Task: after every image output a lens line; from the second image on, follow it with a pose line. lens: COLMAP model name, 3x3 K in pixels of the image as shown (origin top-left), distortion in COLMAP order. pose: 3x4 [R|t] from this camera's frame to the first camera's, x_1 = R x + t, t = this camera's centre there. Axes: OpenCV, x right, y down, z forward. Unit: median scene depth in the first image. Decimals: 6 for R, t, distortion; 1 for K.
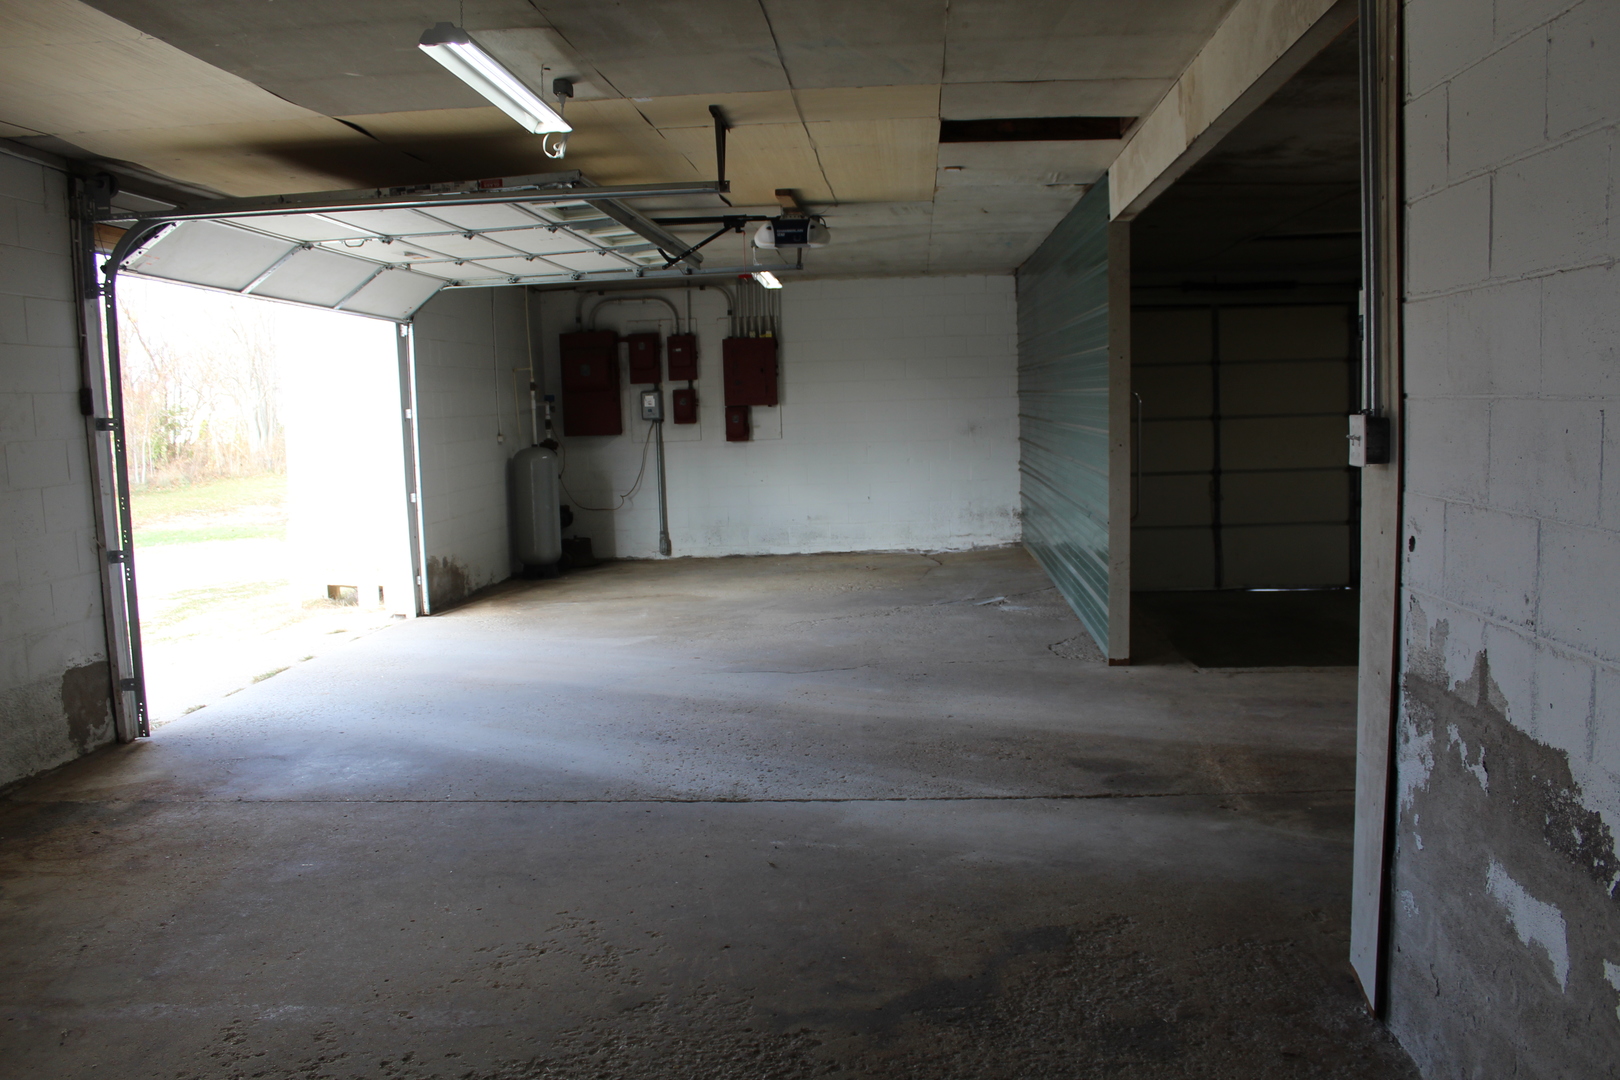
lens RADIAL K [[1354.0, 0, 810.3], [0, 1354.0, 542.6], [0, 0, 1]] dist [-0.162605, 0.142777]
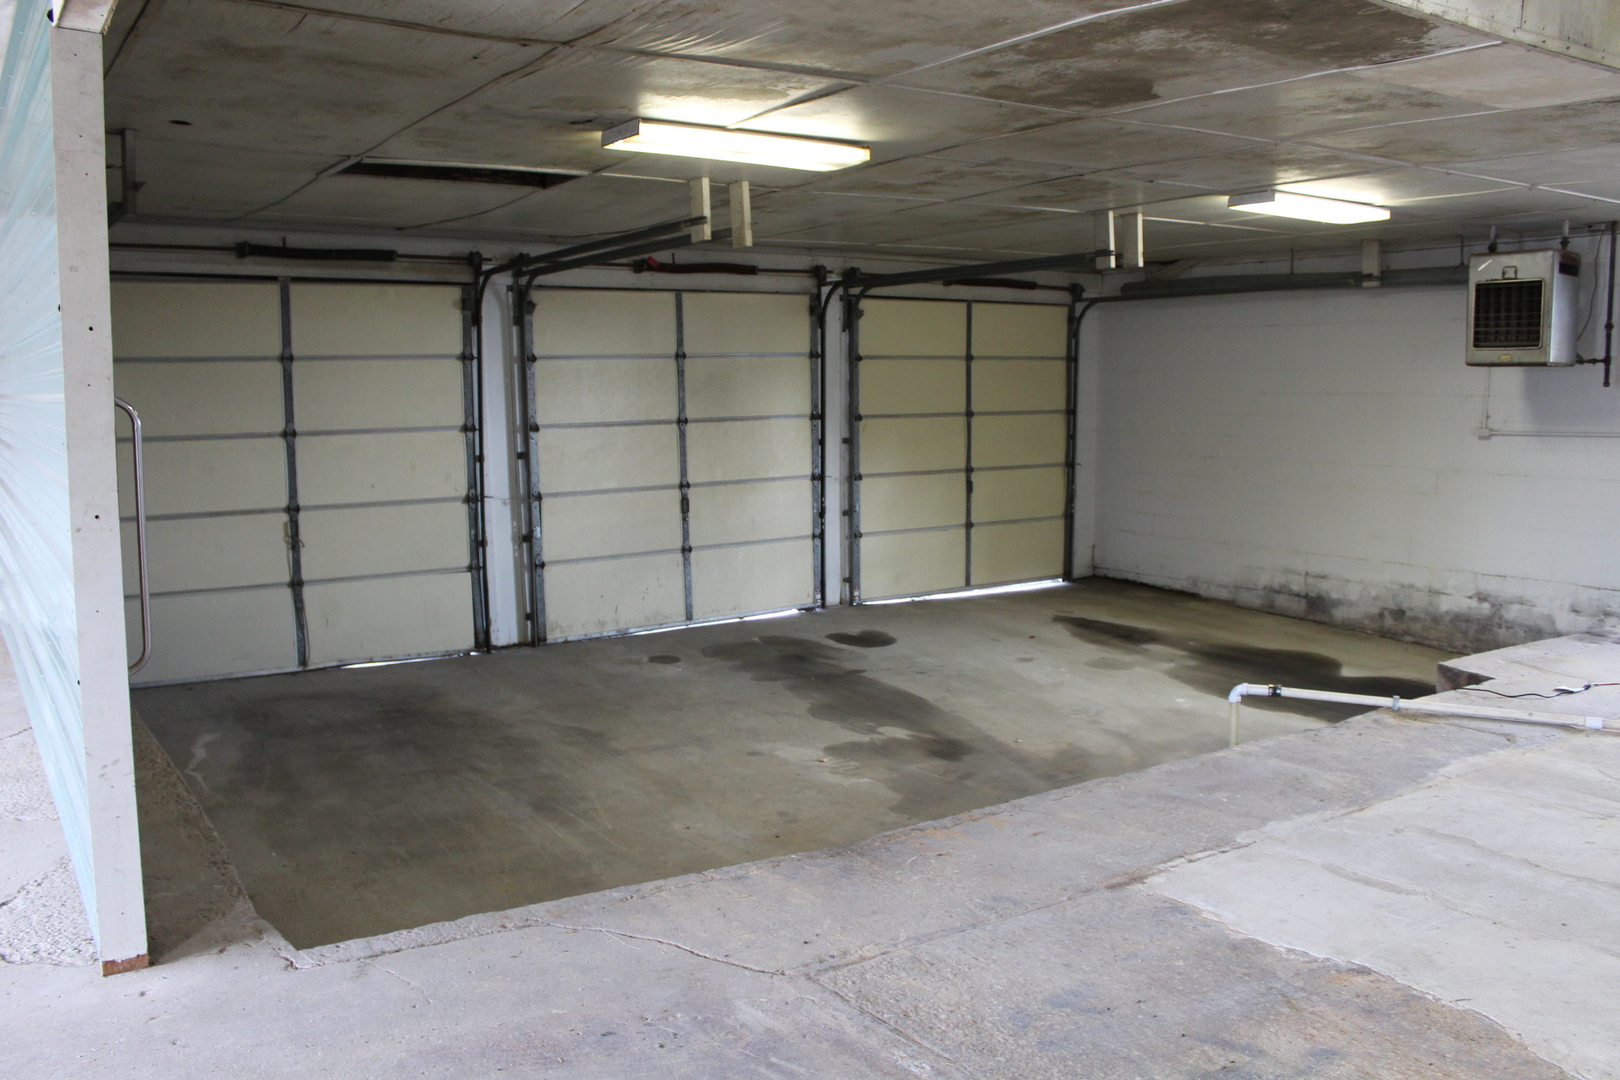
lens RADIAL K [[1354.0, 0, 802.3], [0, 1354.0, 545.4], [0, 0, 1]] dist [-0.162605, 0.142777]
pose [[0.786099, -0.043904, 0.616540, 0.130777], [0.044263, 0.998912, 0.014696, -0.053514], [-0.616514, 0.015738, 0.787187, 0.447027]]
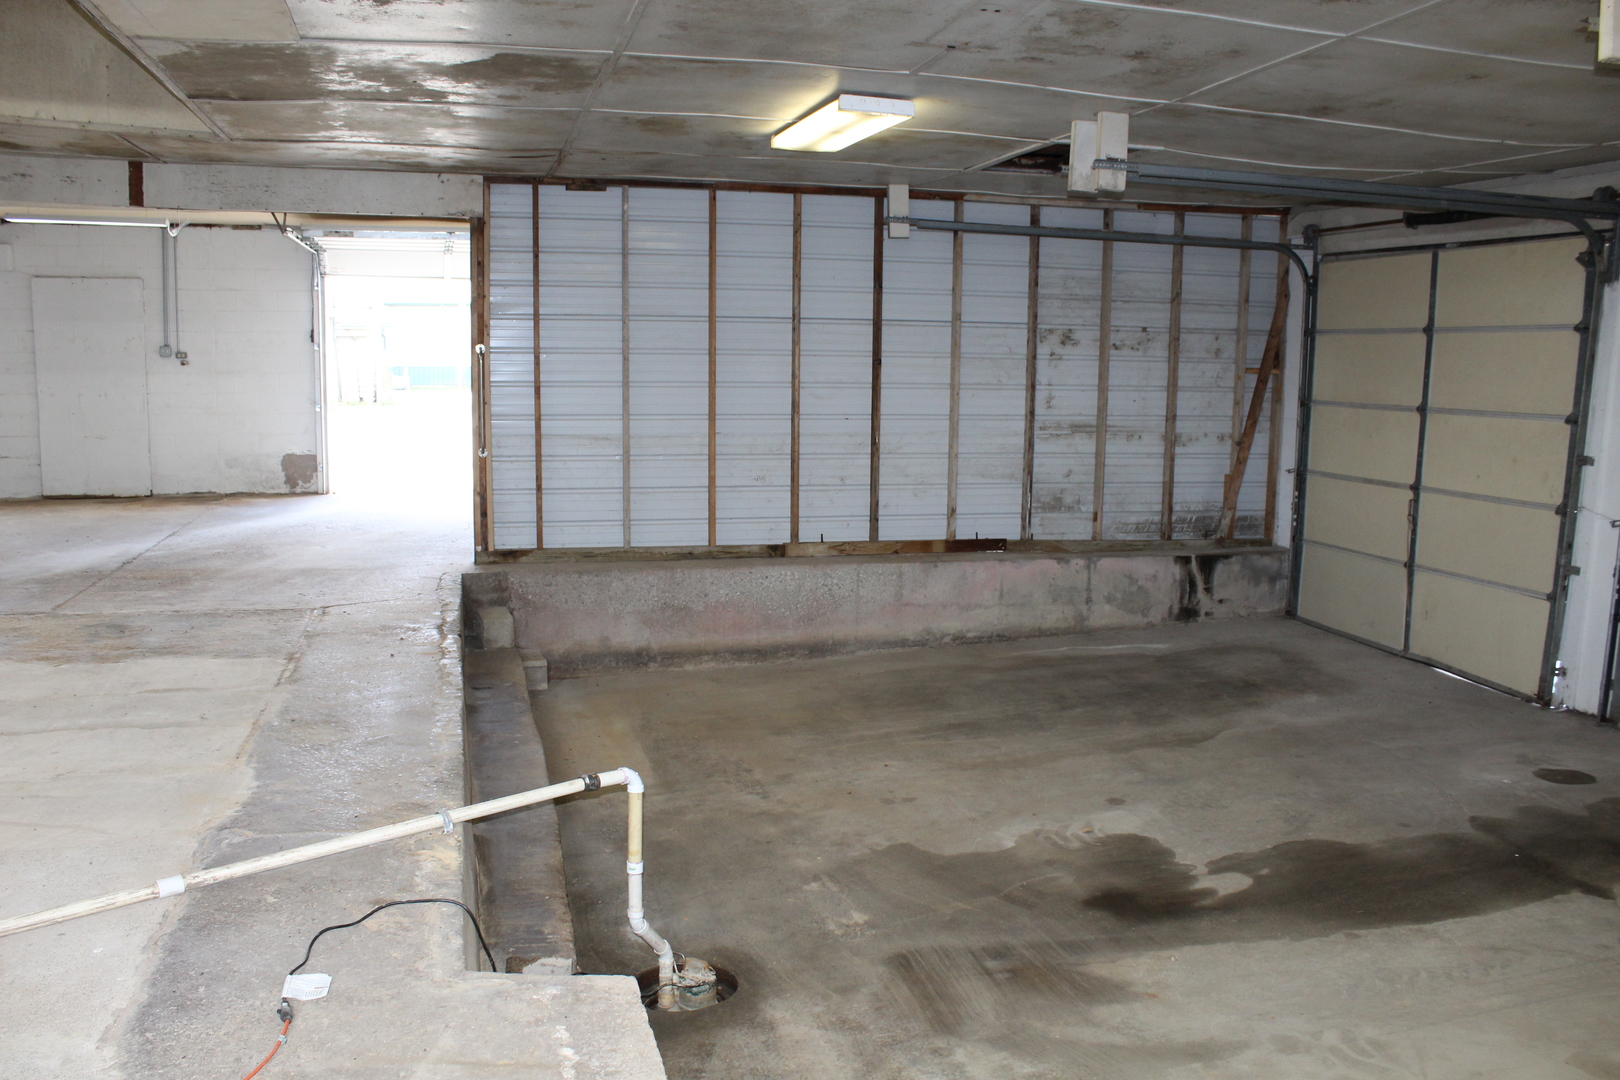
lens RADIAL K [[1354.0, 0, 800.3], [0, 1354.0, 541.8], [0, 0, 1]] dist [-0.162605, 0.142777]
pose [[0.325618, 0.169698, -0.930148, 1.423933], [-0.124775, 0.982870, 0.135636, -0.132303], [0.937232, 0.071894, 0.341214, 0.796176]]
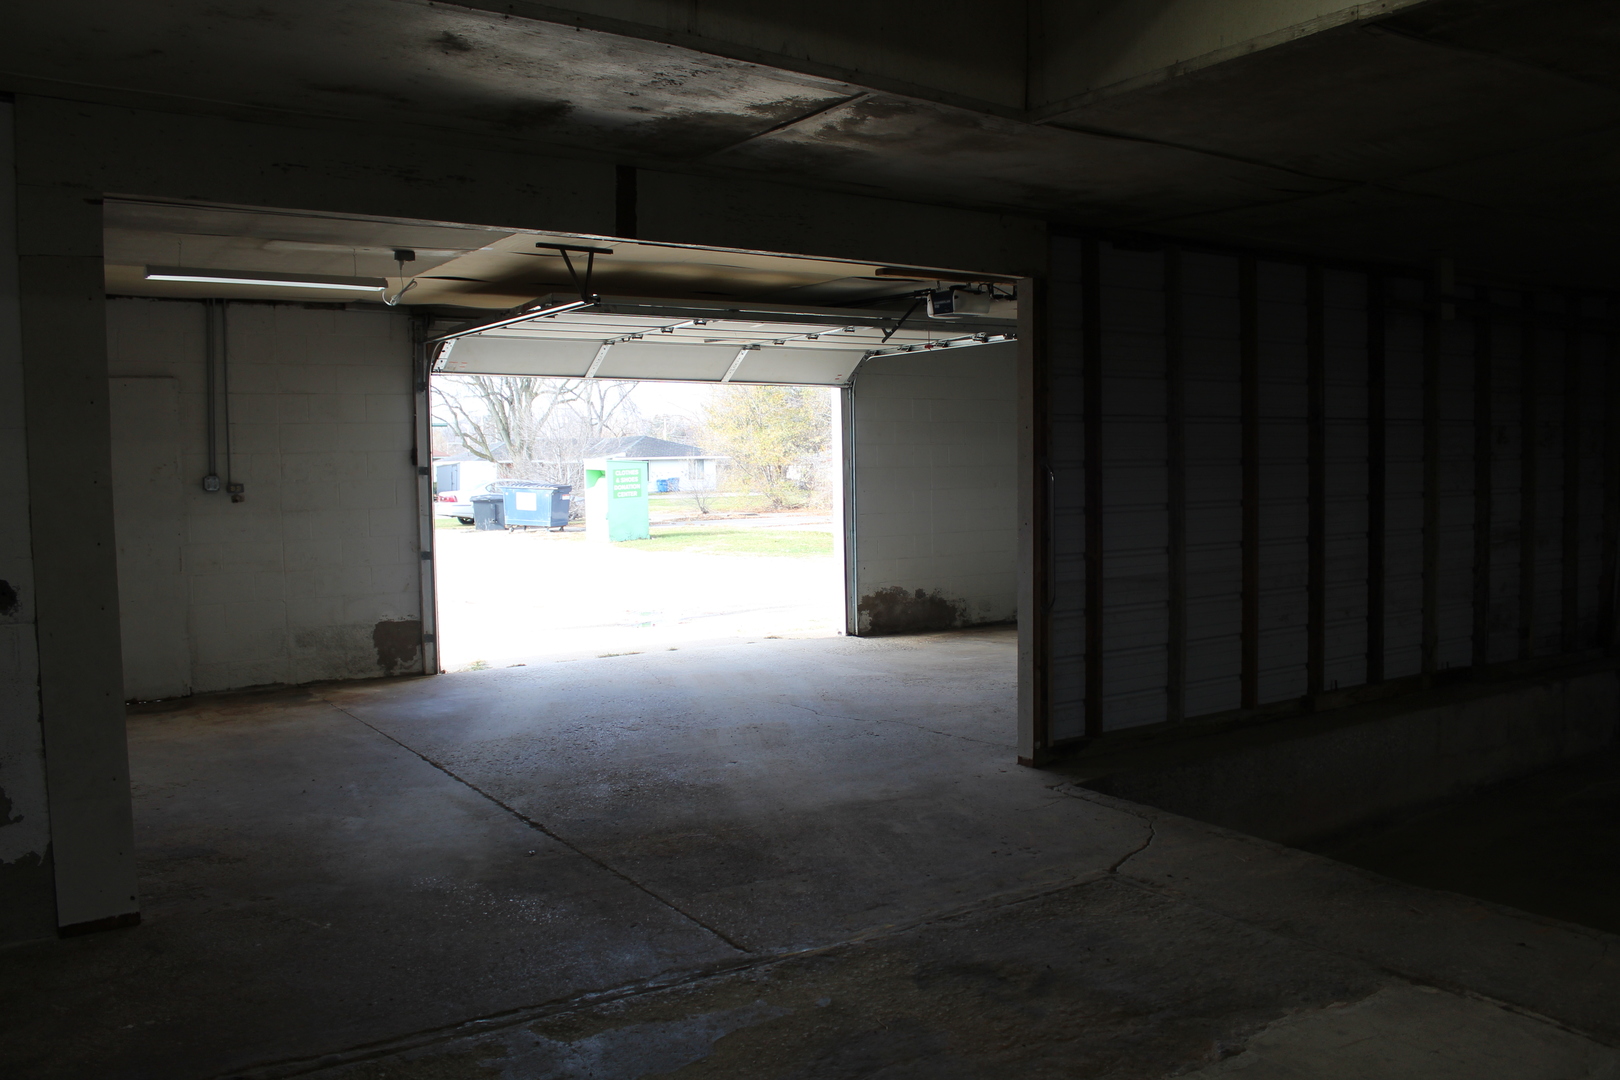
lens RADIAL K [[1354.0, 0, 806.7], [0, 1354.0, 547.9], [0, 0, 1]] dist [-0.162605, 0.142777]
pose [[0.609692, 0.072266, -0.789337, 0.791486], [-0.087478, 0.995887, 0.023607, -0.059288], [0.787796, 0.054656, 0.613506, 0.296178]]
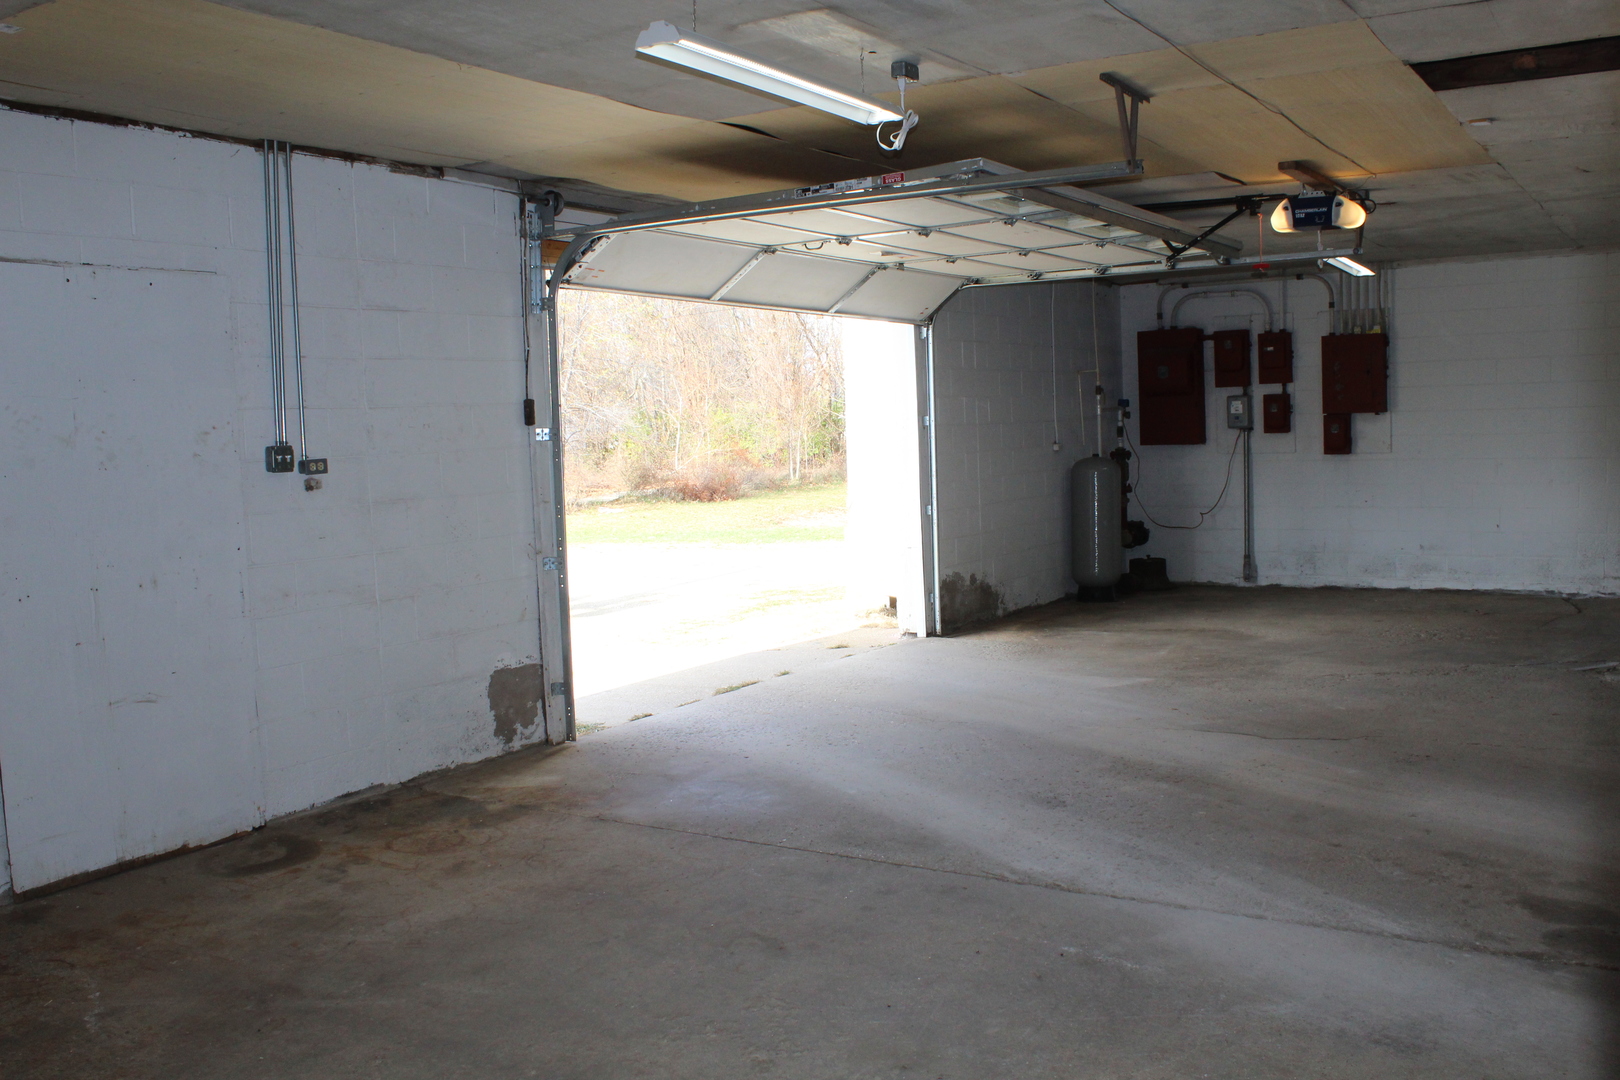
lens RADIAL K [[1450.4, 0, 807.2], [0, 1450.4, 543.1], [0, 0, 1]] dist [-0.137356, 0.095493]
pose [[0.879675, 0.043215, -0.473609, 0.142389], [-0.045220, 0.998951, 0.007160, -0.017397], [0.473422, 0.015118, 0.880706, 0.076092]]
